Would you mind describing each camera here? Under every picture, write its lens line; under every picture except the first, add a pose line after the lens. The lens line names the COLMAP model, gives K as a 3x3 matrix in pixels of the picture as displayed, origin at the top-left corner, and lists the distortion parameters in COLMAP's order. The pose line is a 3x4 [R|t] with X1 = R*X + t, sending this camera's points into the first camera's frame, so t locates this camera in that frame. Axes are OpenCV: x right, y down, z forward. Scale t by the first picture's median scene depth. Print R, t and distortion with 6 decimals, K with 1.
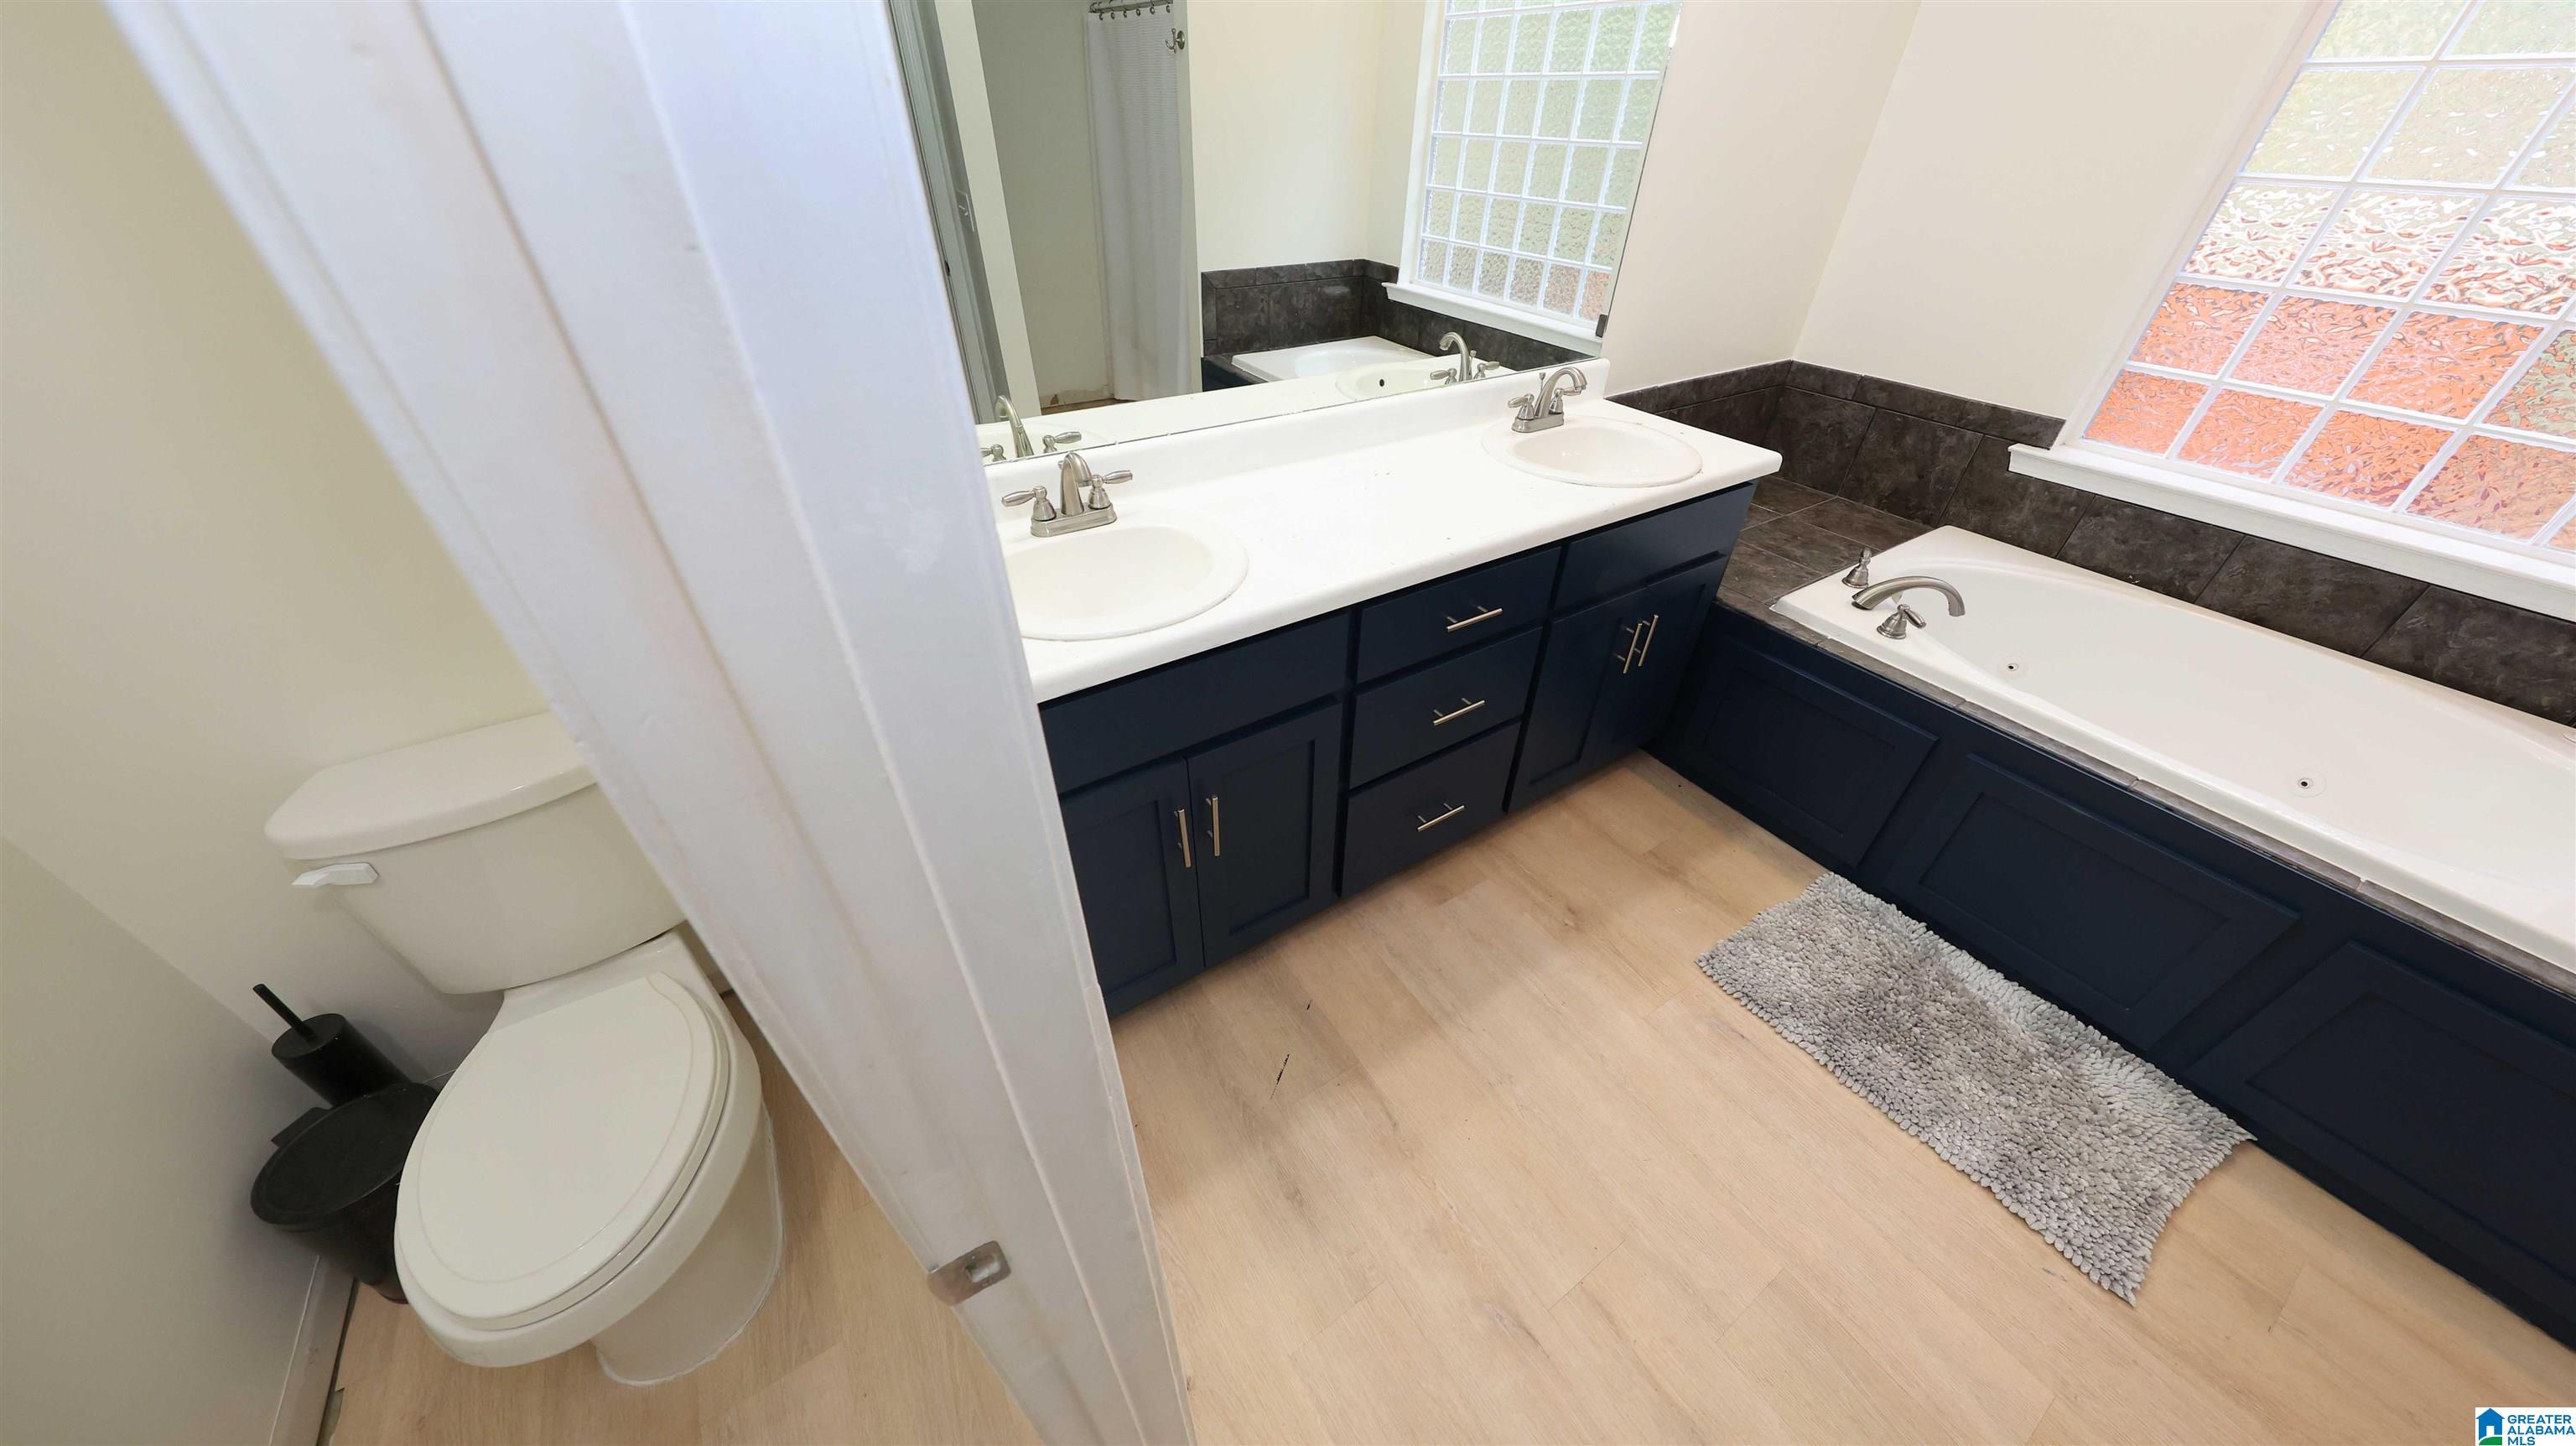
lens RADIAL K [[806.8, 0, 1287.8], [0, 806.8, 725.2], [0, 0, 1]] dist [-0.000039, -0.000060]
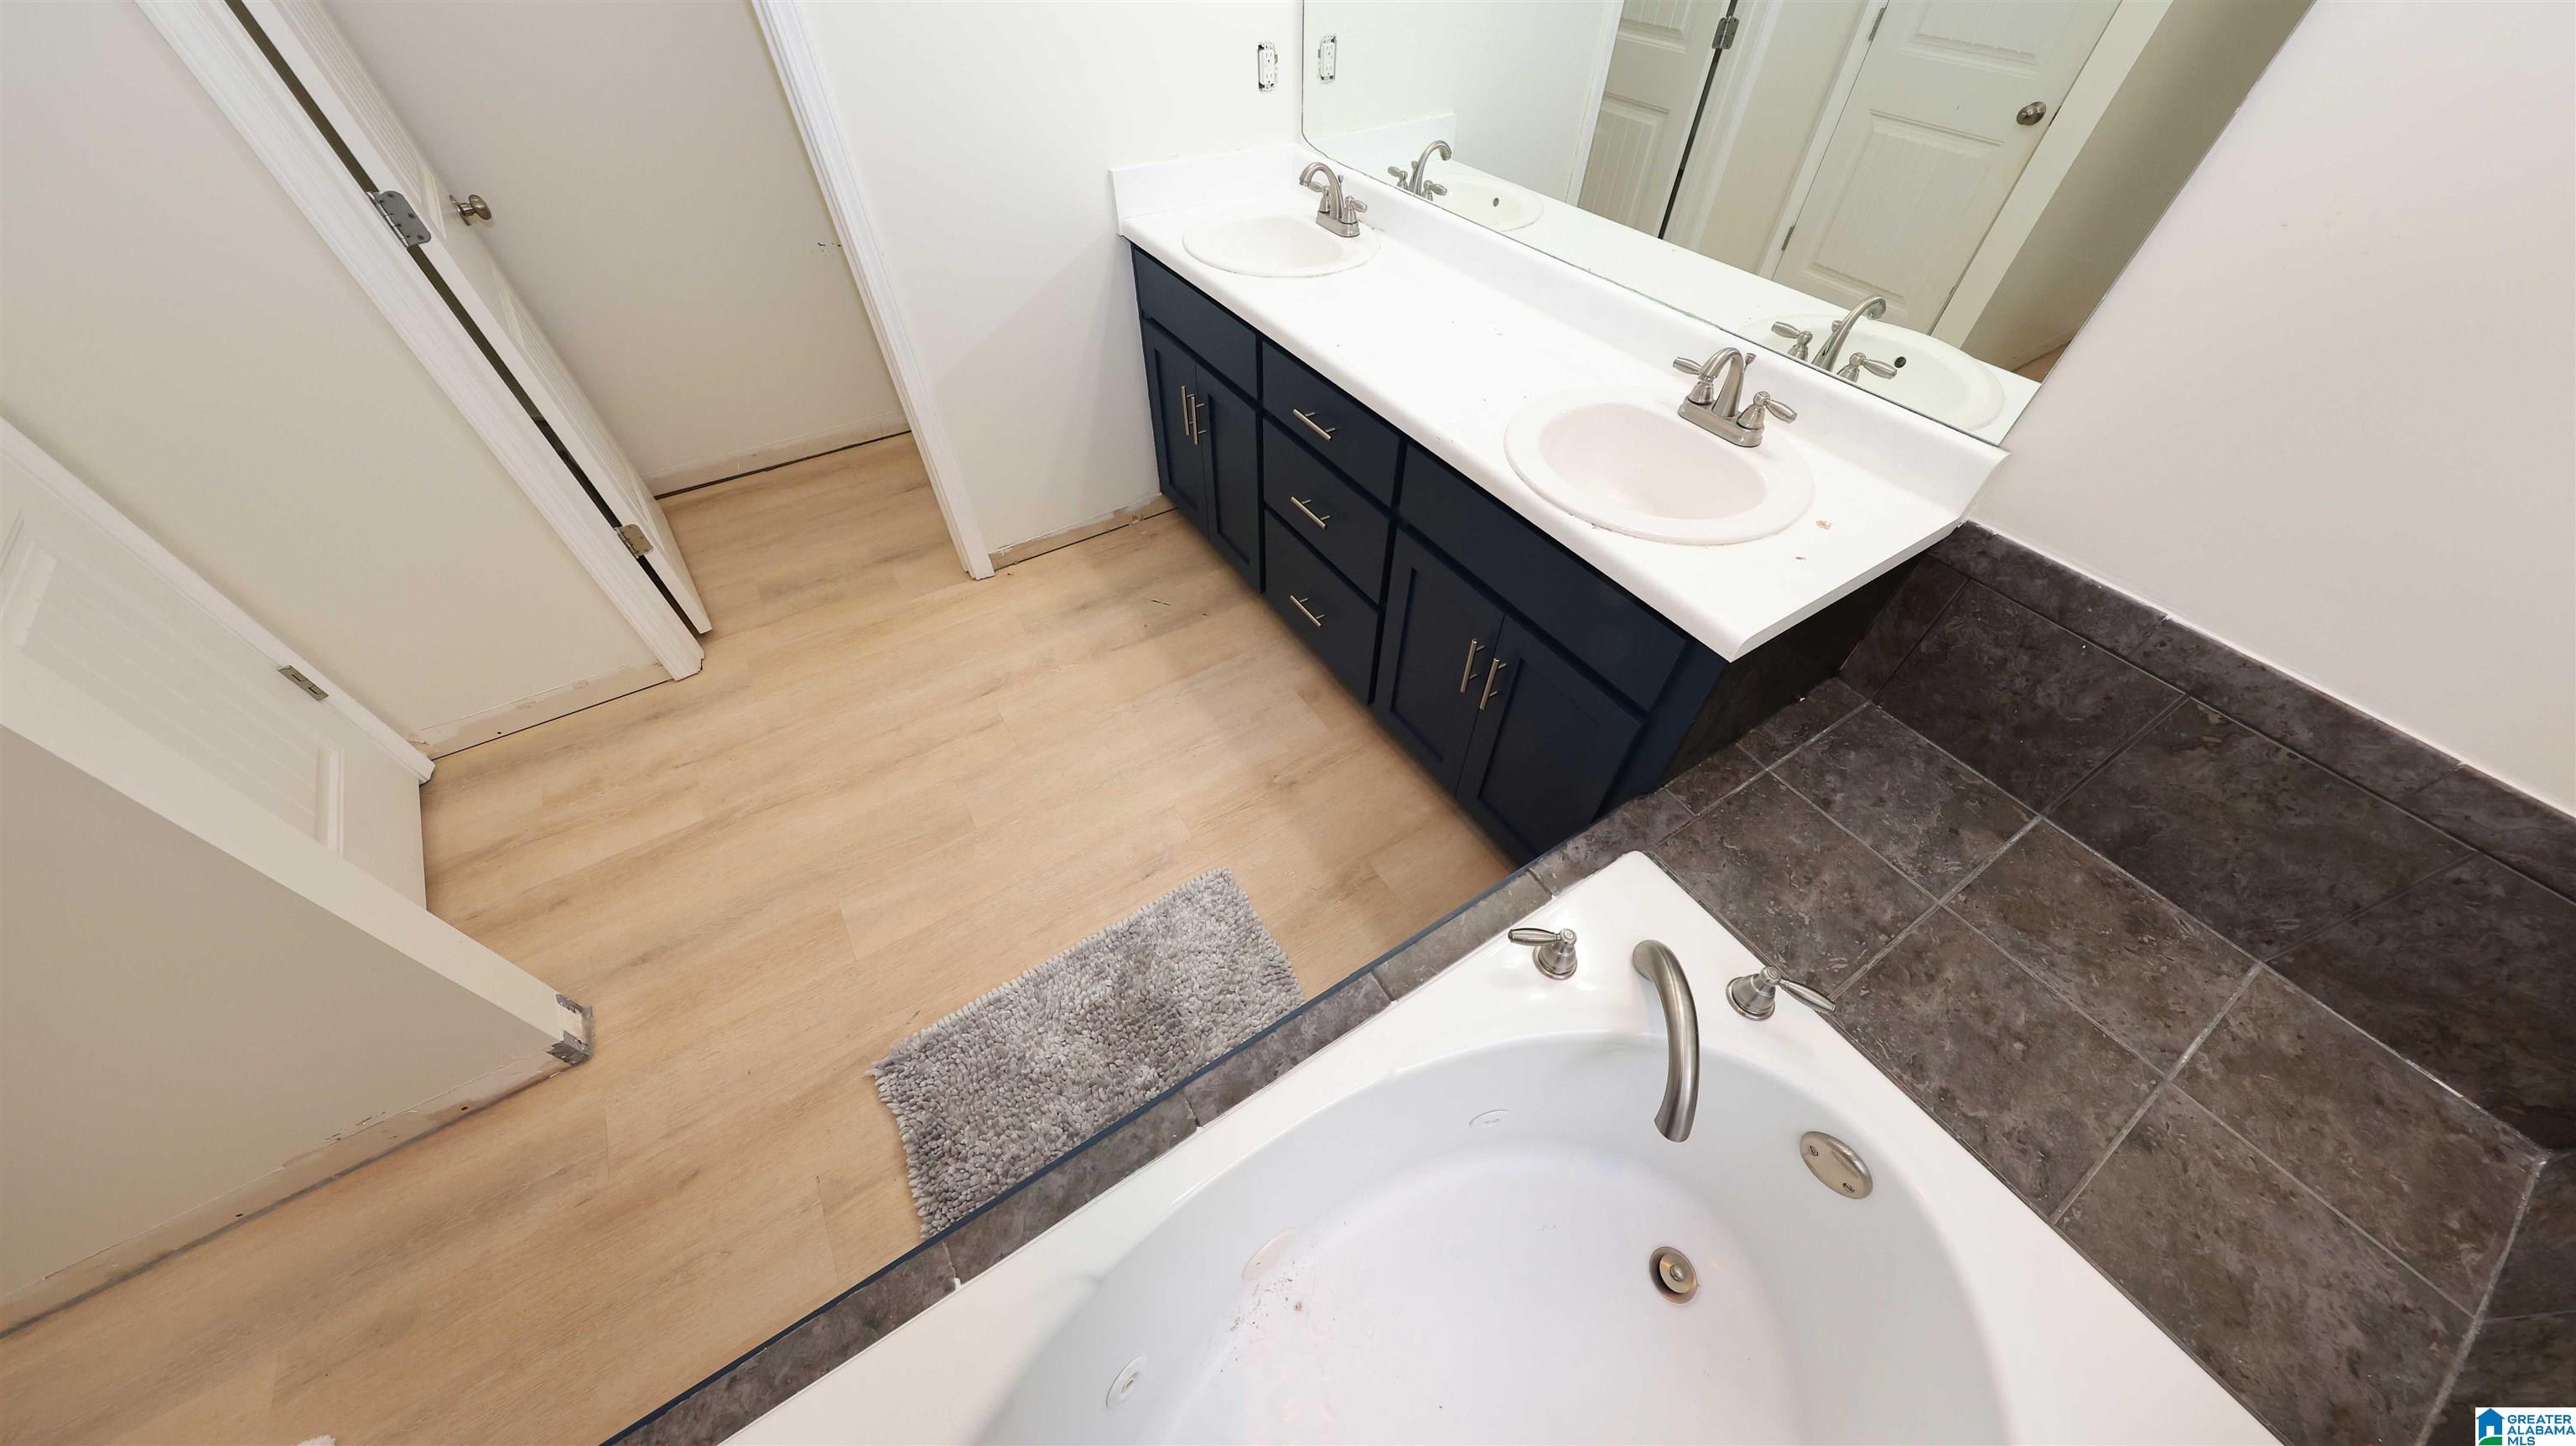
lens RADIAL K [[806.8, 0, 1290.0], [0, 806.8, 716.2], [0, 0, 1]] dist [-0.000039, -0.000060]
pose [[-0.009139, 0.732360, -0.680857, 1.010727], [-0.612563, 0.534072, 0.582695, -0.428906], [0.790369, 0.422393, 0.443735, 0.505039]]
